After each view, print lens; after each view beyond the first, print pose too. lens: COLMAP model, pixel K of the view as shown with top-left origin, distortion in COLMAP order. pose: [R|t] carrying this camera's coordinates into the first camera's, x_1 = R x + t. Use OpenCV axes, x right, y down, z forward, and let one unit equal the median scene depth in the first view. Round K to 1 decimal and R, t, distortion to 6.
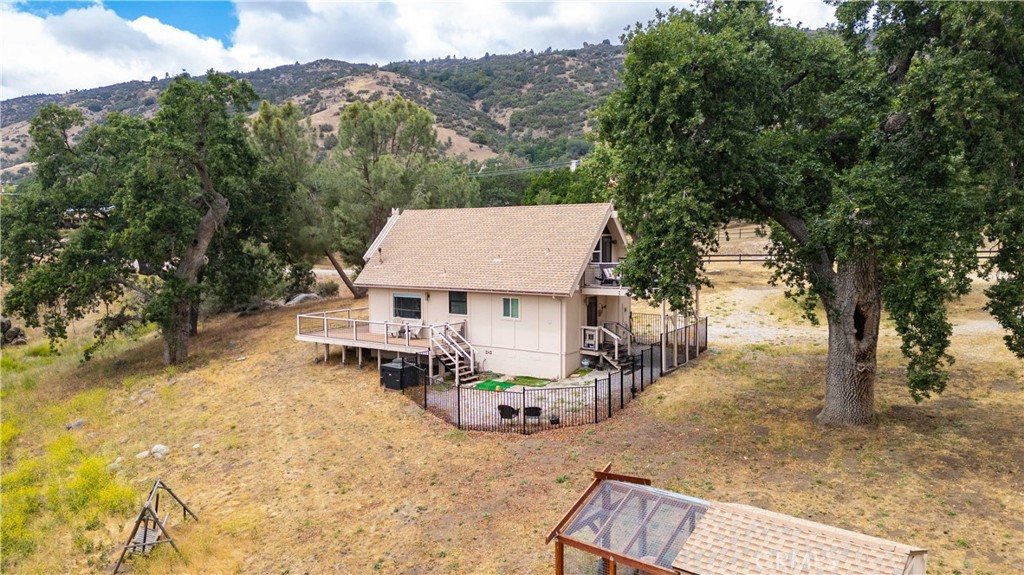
lens RADIAL K [[697.5, 0, 511.1], [0, 697.5, 287.2], [0, 0, 1]] dist [0.002446, 0.000145]
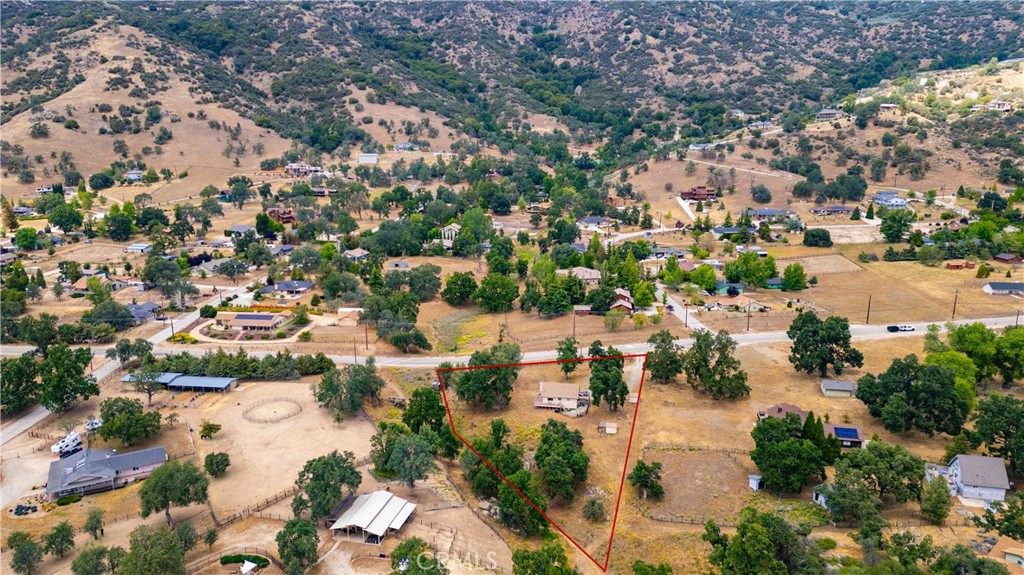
lens RADIAL K [[697.5, 0, 512.6], [0, 697.5, 287.3], [0, 0, 1]] dist [0.002446, 0.000145]
pose [[0.909367, -0.101243, 0.403488, -0.123591], [0.037235, 0.985849, 0.163450, -0.086461], [-0.414326, -0.133612, 0.900268, -0.193736]]
